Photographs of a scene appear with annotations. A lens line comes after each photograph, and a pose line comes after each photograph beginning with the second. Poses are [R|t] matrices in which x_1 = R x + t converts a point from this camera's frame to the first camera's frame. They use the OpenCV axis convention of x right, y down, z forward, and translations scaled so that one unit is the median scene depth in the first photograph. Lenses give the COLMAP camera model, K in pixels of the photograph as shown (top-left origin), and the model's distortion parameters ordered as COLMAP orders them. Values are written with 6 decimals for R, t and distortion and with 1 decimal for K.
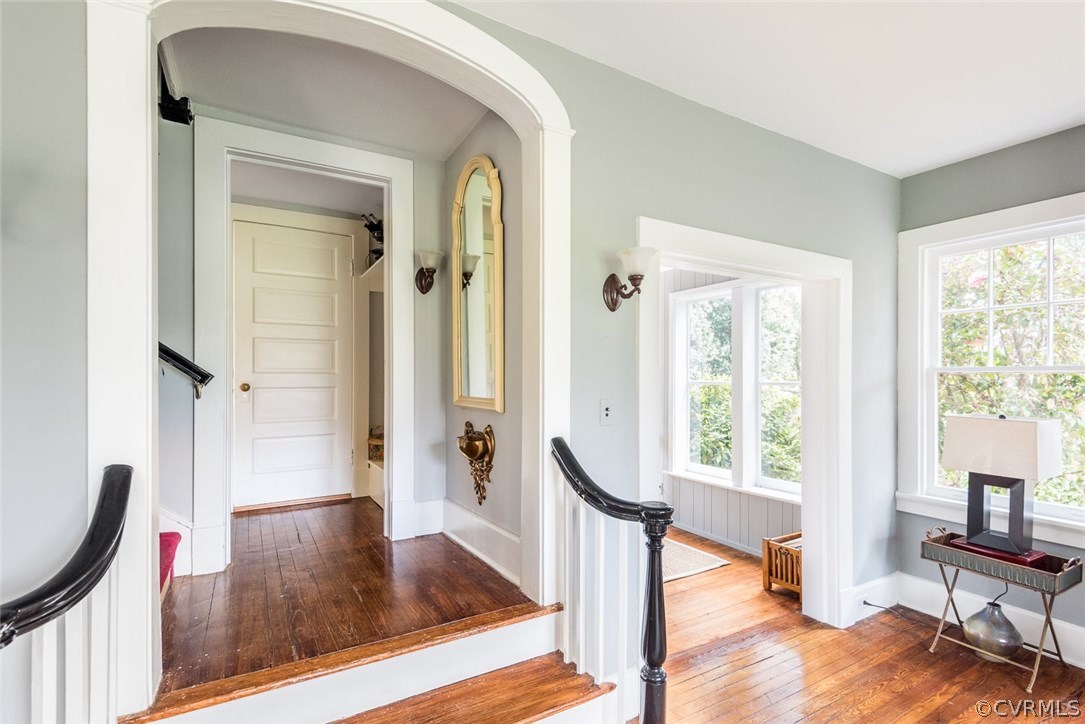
lens RADIAL K [[531.7, 0, 558.7], [0, 531.7, 386.0], [0, 0, 1]] dist [0.001169, -0.000250]
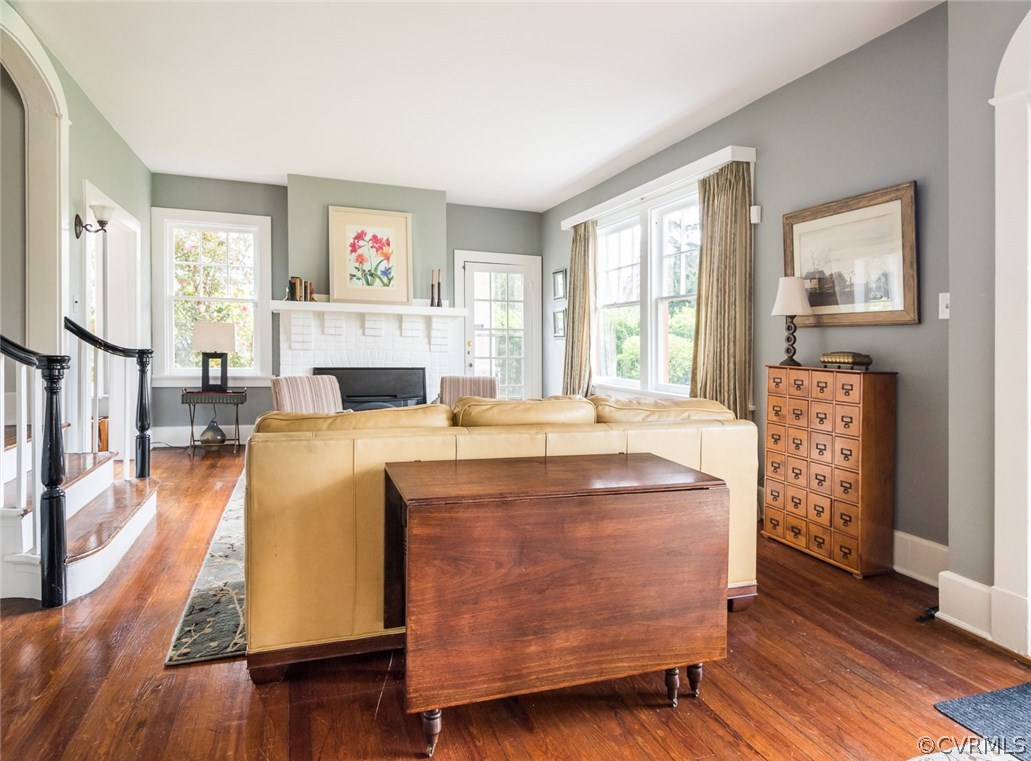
lens RADIAL K [[625.3, 0, 513.8], [0, 625.3, 344.4], [0, 0, 1]] dist [-0.001945, -0.001059]
pose [[0.200437, 0.004606, 0.979696, -1.153850], [-0.014182, 0.999898, -0.001800, 0.124908], [-0.979604, -0.013533, 0.200482, -0.503160]]
